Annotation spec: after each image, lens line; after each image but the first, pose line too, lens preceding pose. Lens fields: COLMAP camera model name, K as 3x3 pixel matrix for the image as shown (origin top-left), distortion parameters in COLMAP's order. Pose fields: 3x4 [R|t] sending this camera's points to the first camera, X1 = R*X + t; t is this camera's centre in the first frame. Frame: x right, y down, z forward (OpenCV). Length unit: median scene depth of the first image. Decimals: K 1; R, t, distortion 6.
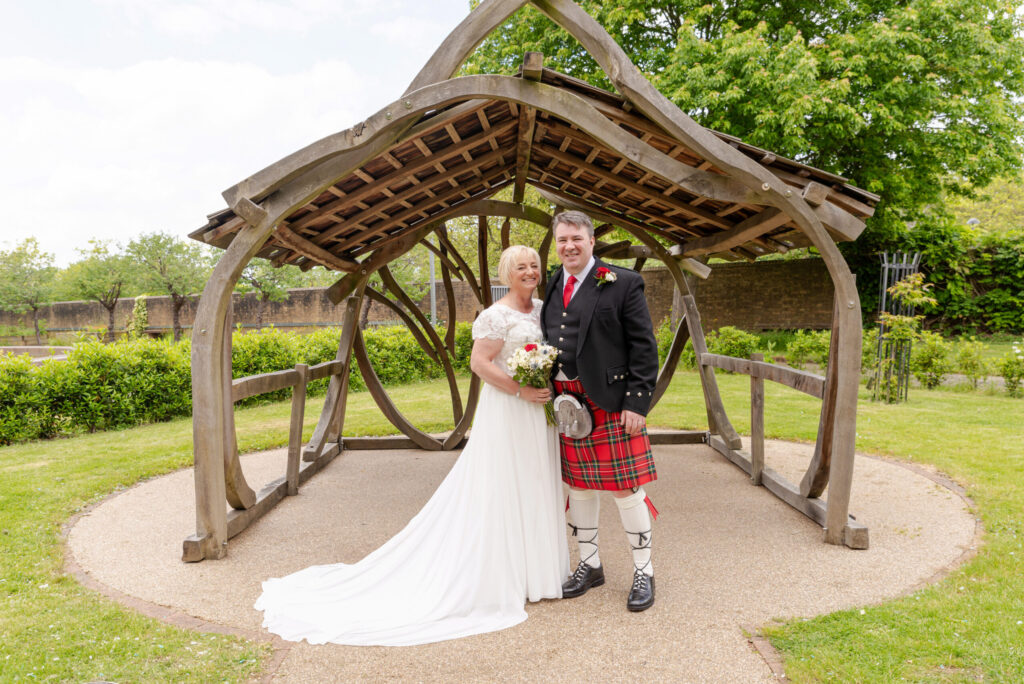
lens RADIAL K [[824.7, 0, 516.2], [0, 824.7, 332.7], [0, 0, 1]] dist [-0.004826, 0.088144]
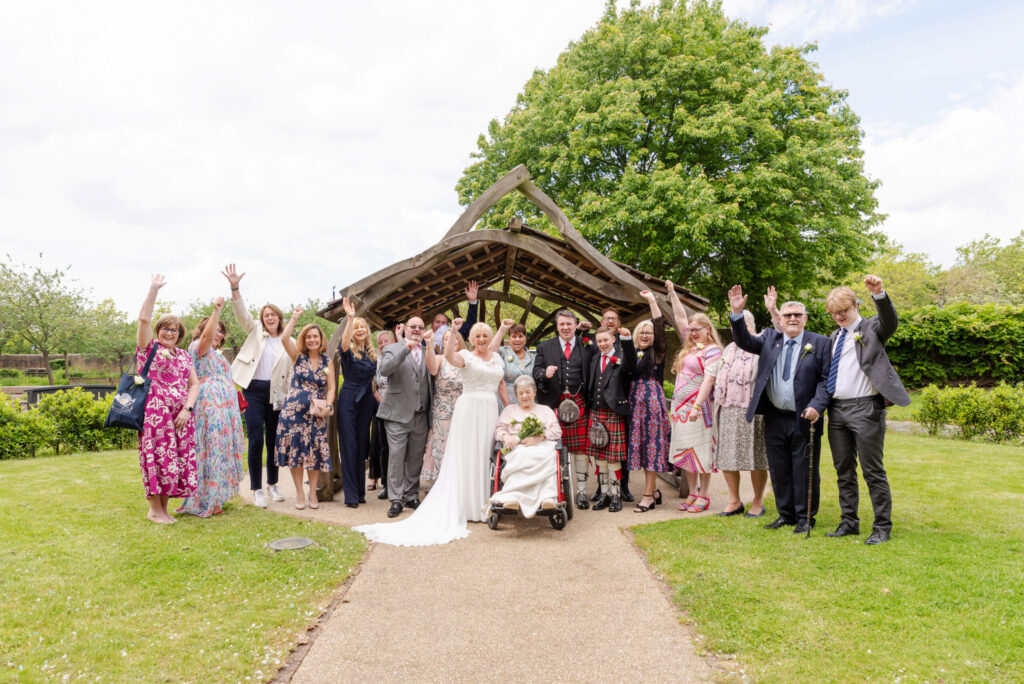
lens RADIAL K [[824.1, 0, 500.0], [0, 824.1, 375.8], [0, 0, 1]] dist [0.058104, -0.097719]
pose [[0.999845, 0.017607, 0.000689, -0.006794], [-0.017592, 0.999683, -0.017997, 0.026764], [-0.001005, 0.017982, 0.999838, -0.538560]]
